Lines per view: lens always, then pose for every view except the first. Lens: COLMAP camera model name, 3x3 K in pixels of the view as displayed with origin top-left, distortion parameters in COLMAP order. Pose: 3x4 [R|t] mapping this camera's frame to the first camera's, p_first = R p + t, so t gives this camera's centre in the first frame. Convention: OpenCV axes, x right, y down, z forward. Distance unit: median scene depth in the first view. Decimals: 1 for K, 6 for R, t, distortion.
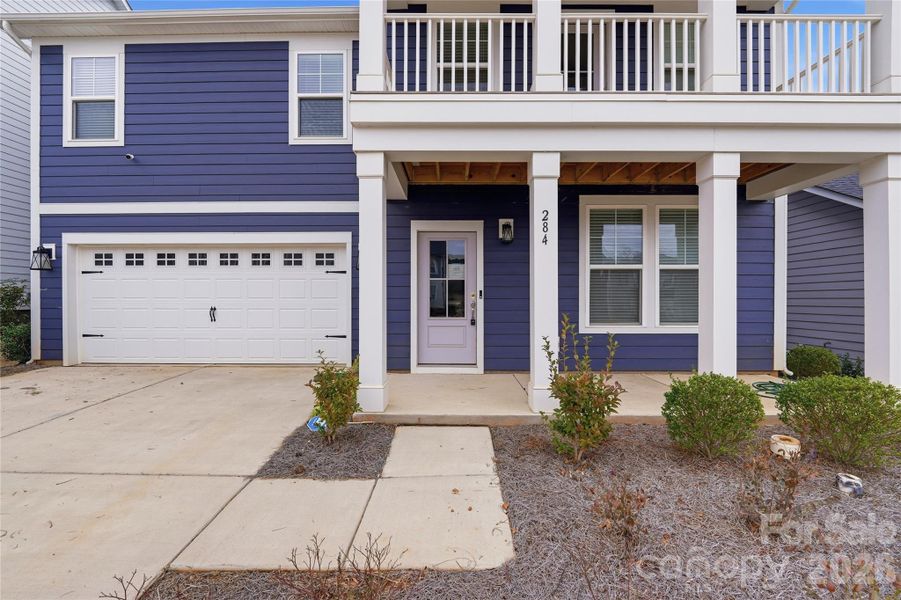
lens RADIAL K [[372.6, 0, 450.6], [0, 372.6, 301.6], [0, 0, 1]] dist [-0.012972, -0.000392]
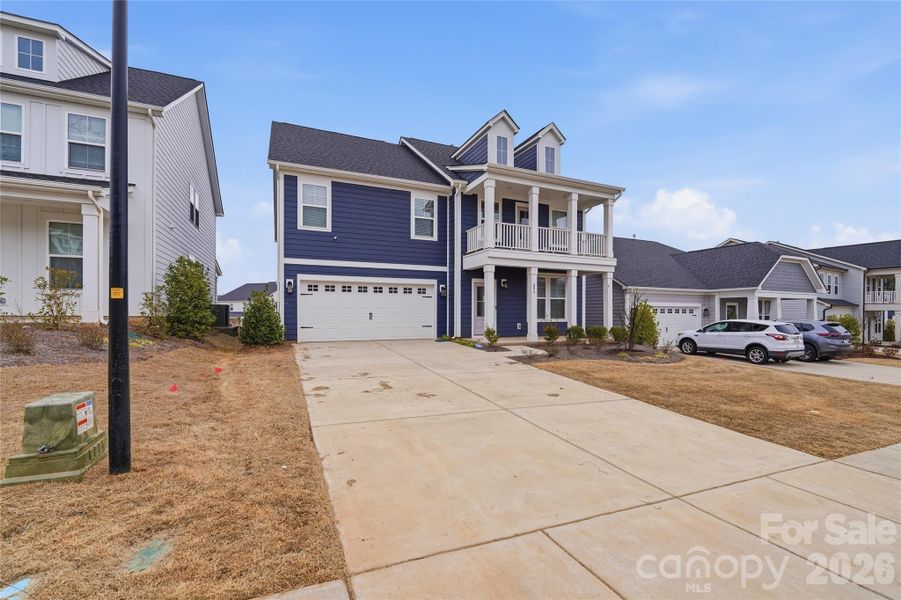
lens RADIAL K [[372.6, 0, 450.6], [0, 372.6, 301.6], [0, 0, 1]] dist [-0.012972, -0.000392]
pose [[0.908972, 0.013784, 0.416629, -1.134858], [0.000397, 0.999424, -0.033931, 0.022975], [-0.416856, 0.031007, 0.908443, -1.089533]]
